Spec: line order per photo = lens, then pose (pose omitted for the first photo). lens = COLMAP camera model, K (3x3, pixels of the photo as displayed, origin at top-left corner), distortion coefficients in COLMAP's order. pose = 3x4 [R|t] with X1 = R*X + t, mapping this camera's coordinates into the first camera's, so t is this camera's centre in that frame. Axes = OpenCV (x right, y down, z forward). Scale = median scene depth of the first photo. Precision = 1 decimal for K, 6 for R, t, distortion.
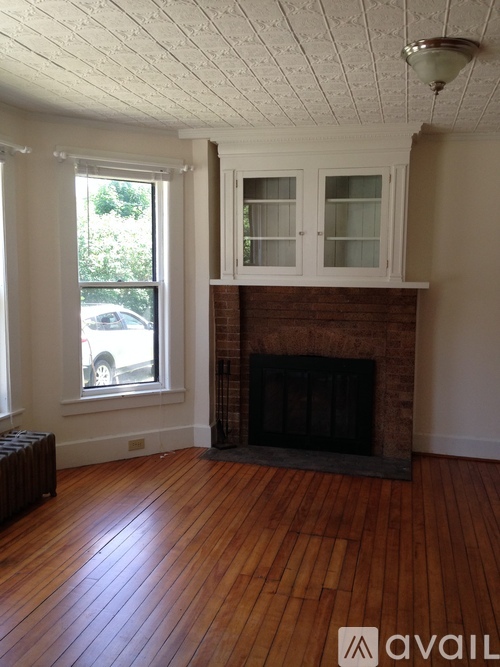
lens RADIAL K [[636.1, 0, 248.8], [0, 636.1, 333.9], [0, 0, 1]] dist [0.112077, 0.000000]
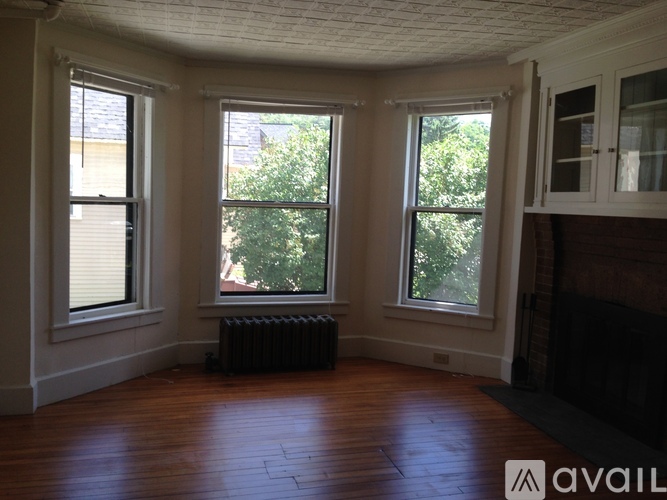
lens RADIAL K [[636.1, 0, 332.2], [0, 636.1, 249.4], [0, 0, 1]] dist [0.112077, 0.000000]
pose [[0.480530, 0.072913, -0.873942, 0.645706], [-0.108111, 0.993862, 0.023474, -0.013983], [0.870289, 0.083203, 0.485463, 0.297159]]
